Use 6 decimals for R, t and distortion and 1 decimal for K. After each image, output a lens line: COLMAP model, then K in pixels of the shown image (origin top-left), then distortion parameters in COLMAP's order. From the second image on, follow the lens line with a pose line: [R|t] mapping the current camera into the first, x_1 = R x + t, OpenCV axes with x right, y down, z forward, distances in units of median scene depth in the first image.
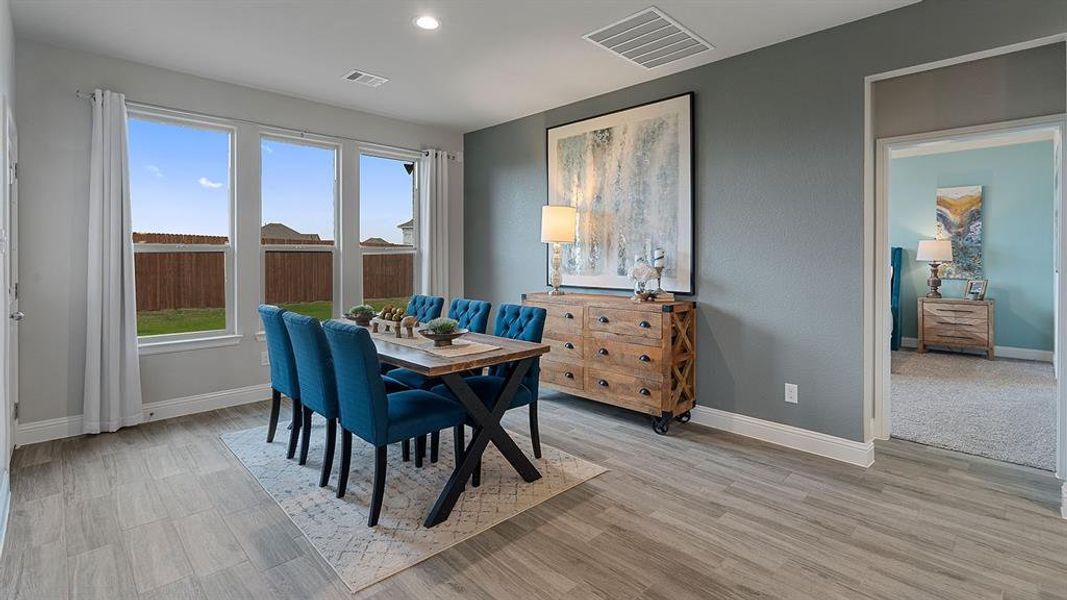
lens RADIAL K [[490.1, 0, 547.7], [0, 490.1, 263.9], [0, 0, 1]] dist [-0.002822, 0.000786]
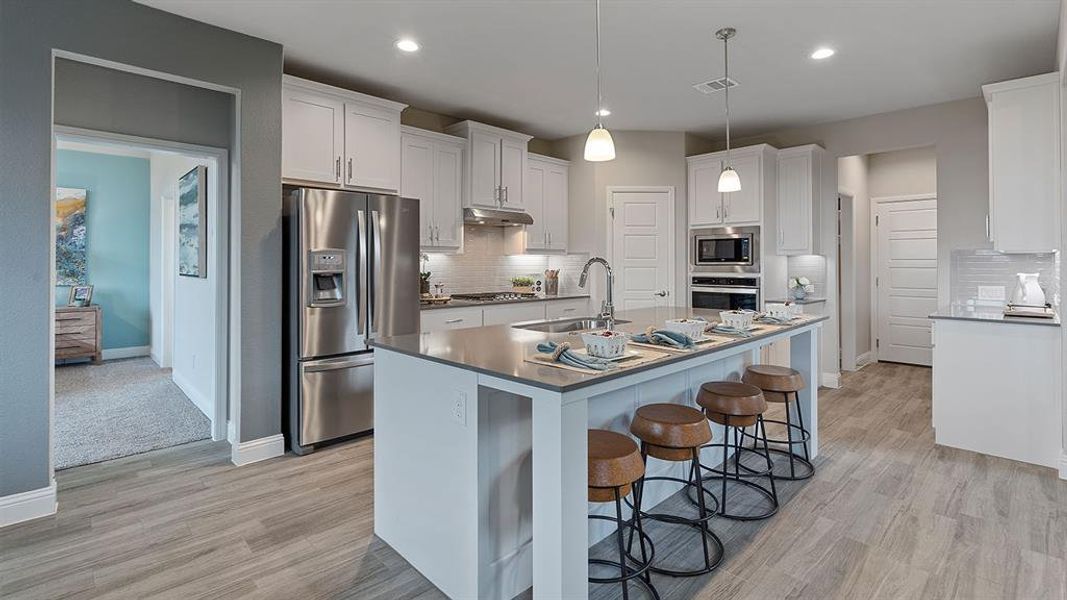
lens RADIAL K [[490.1, 0, 541.3], [0, 490.1, 260.7], [0, 0, 1]] dist [-0.002822, 0.000786]
pose [[0.006551, 0.003103, 0.999974, -0.194796], [0.013968, 0.999897, -0.003194, -0.002989], [-0.999881, 0.013989, 0.006507, 0.166045]]
